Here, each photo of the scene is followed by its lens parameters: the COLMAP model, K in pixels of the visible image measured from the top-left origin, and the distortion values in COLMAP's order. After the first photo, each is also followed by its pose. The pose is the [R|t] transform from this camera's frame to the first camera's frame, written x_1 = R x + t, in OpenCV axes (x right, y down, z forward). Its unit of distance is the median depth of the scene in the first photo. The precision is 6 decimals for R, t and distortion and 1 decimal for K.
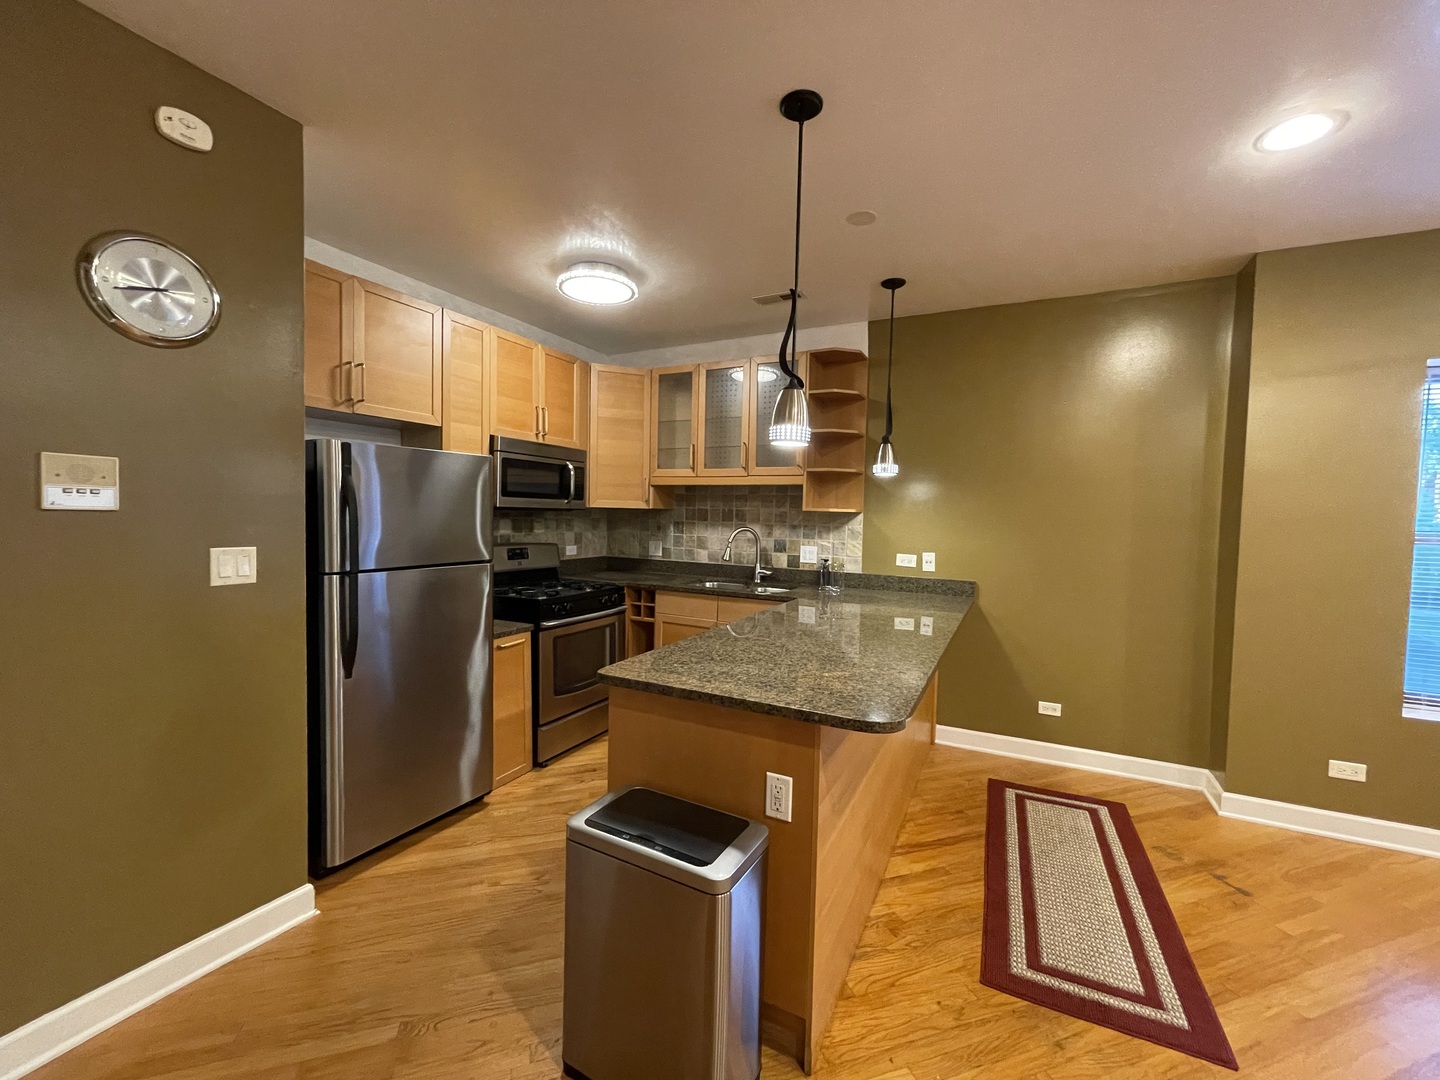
lens RADIAL K [[589.9, 0, 716.3], [0, 589.9, 538.0], [0, 0, 1]] dist [0.000245, 0.000007]
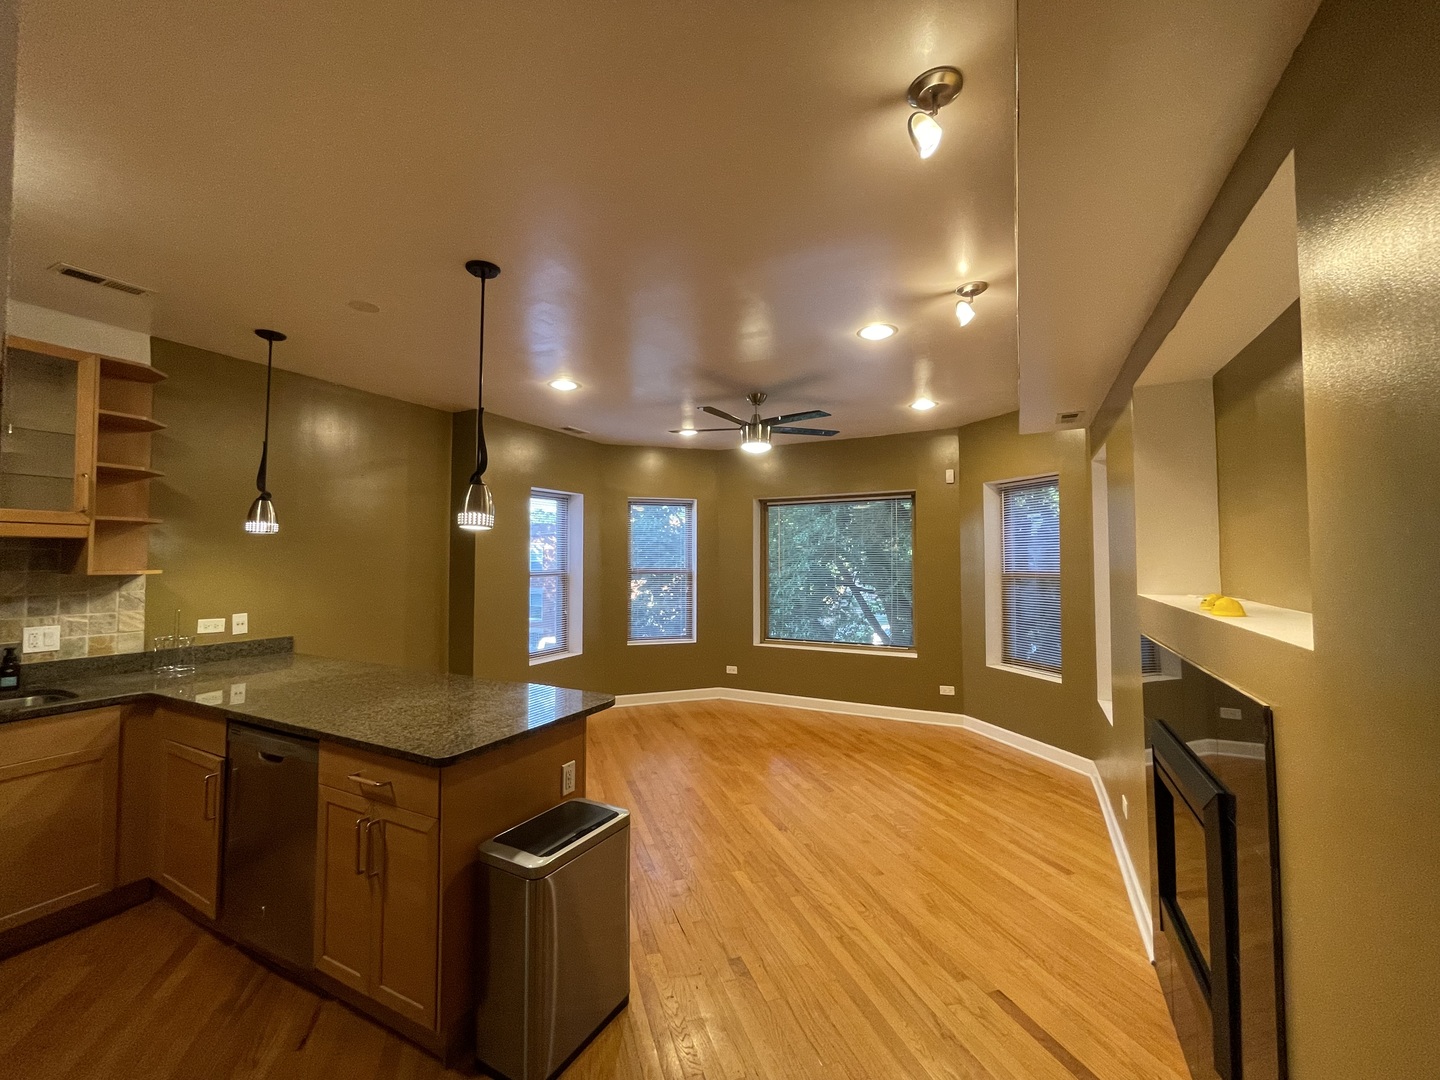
lens RADIAL K [[589.9, 0, 716.3], [0, 589.9, 538.0], [0, 0, 1]] dist [0.000245, 0.000007]
pose [[0.004640, 0.011793, 0.999920, -0.532141], [0.040663, 0.999101, -0.011972, -0.049485], [-0.999162, 0.040715, 0.004157, 0.233644]]
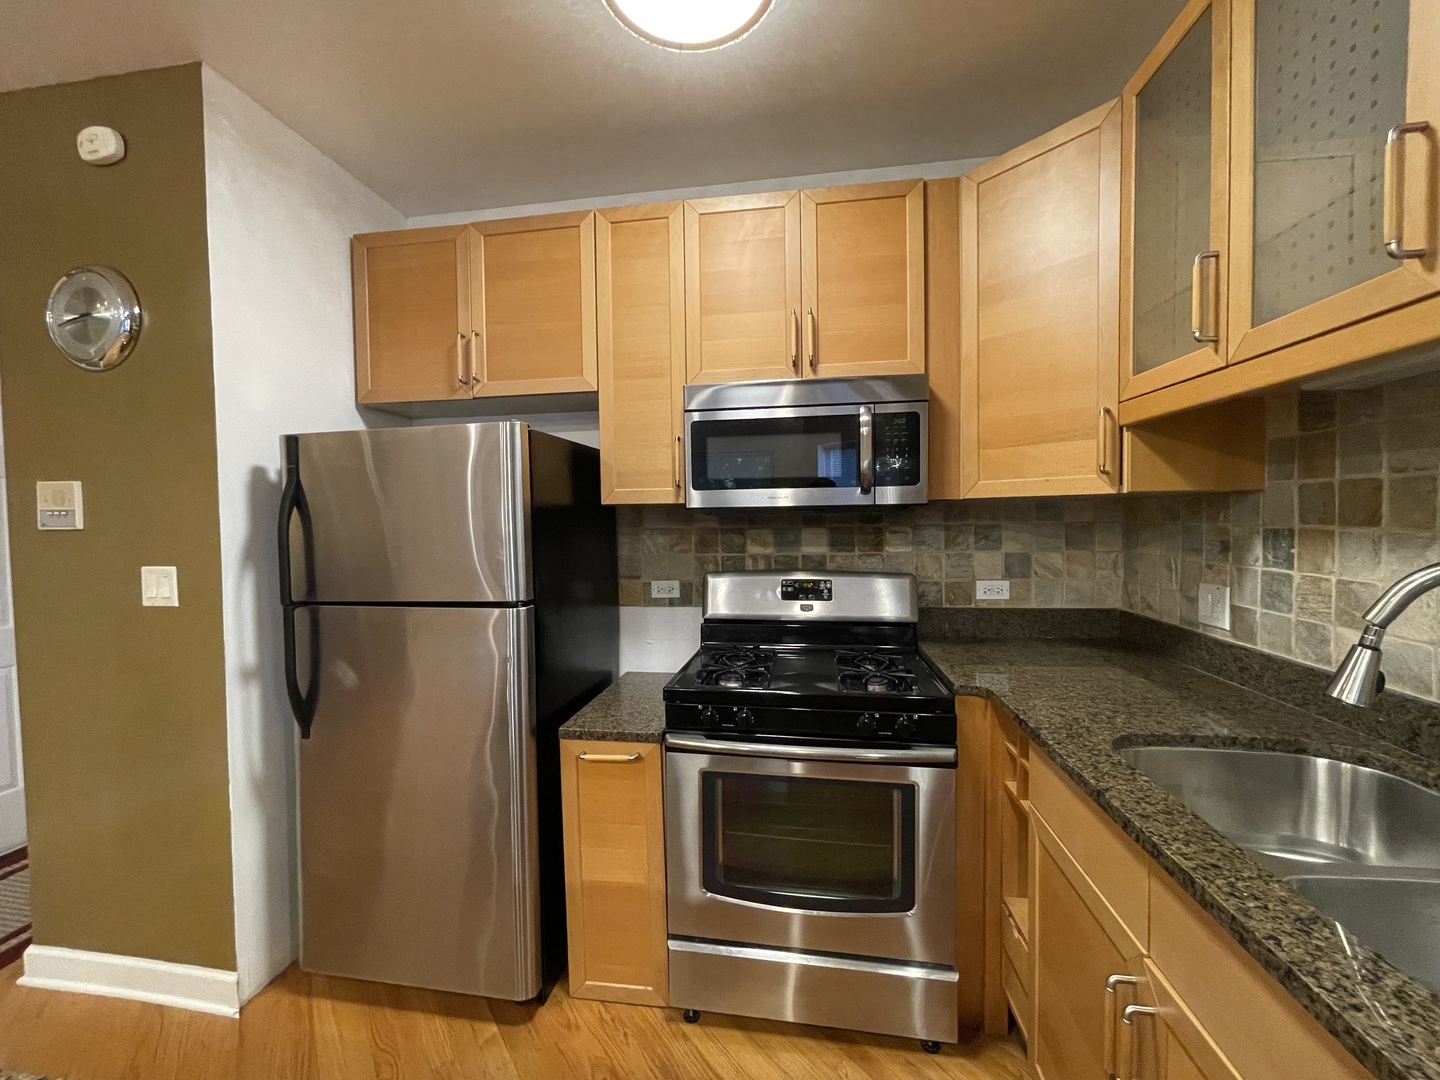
lens RADIAL K [[589.9, 0, 716.3], [0, 589.9, 538.0], [0, 0, 1]] dist [0.000245, 0.000007]
pose [[0.313513, 0.007821, -0.949552, 0.159095], [-0.016640, 0.999858, 0.002742, -0.021699], [0.949438, 0.014941, 0.313599, 0.718124]]
